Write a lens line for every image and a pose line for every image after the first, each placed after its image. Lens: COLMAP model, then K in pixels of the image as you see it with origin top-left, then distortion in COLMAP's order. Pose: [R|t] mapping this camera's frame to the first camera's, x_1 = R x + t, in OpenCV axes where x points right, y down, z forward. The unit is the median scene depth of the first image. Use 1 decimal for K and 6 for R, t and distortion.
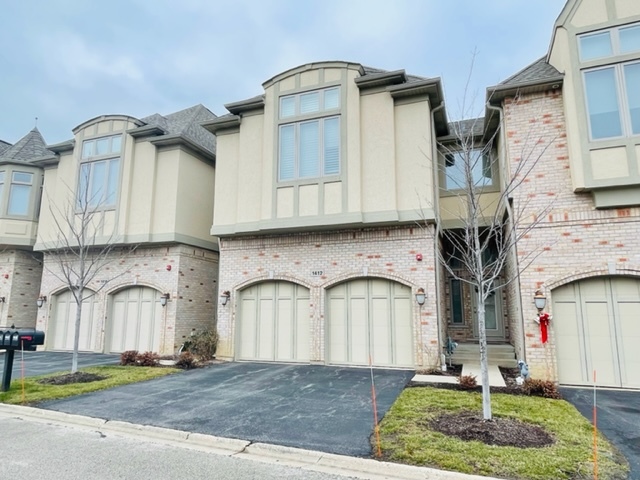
lens RADIAL K [[410.3, 0, 320.5], [0, 410.3, 238.4], [0, 0, 1]] dist [-0.060468, -0.001944]
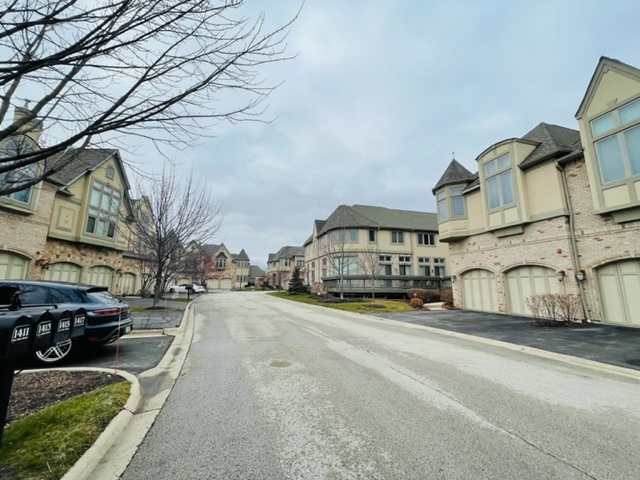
lens RADIAL K [[257.3, 0, 319.2], [0, 257.3, 239.6], [0, 0, 1]] dist [0.001030, 0.000112]
pose [[0.607887, -0.132957, -0.782812, 0.445298], [0.129838, 0.989256, -0.067195, -0.055786], [0.783336, -0.060791, 0.618619, -0.370789]]
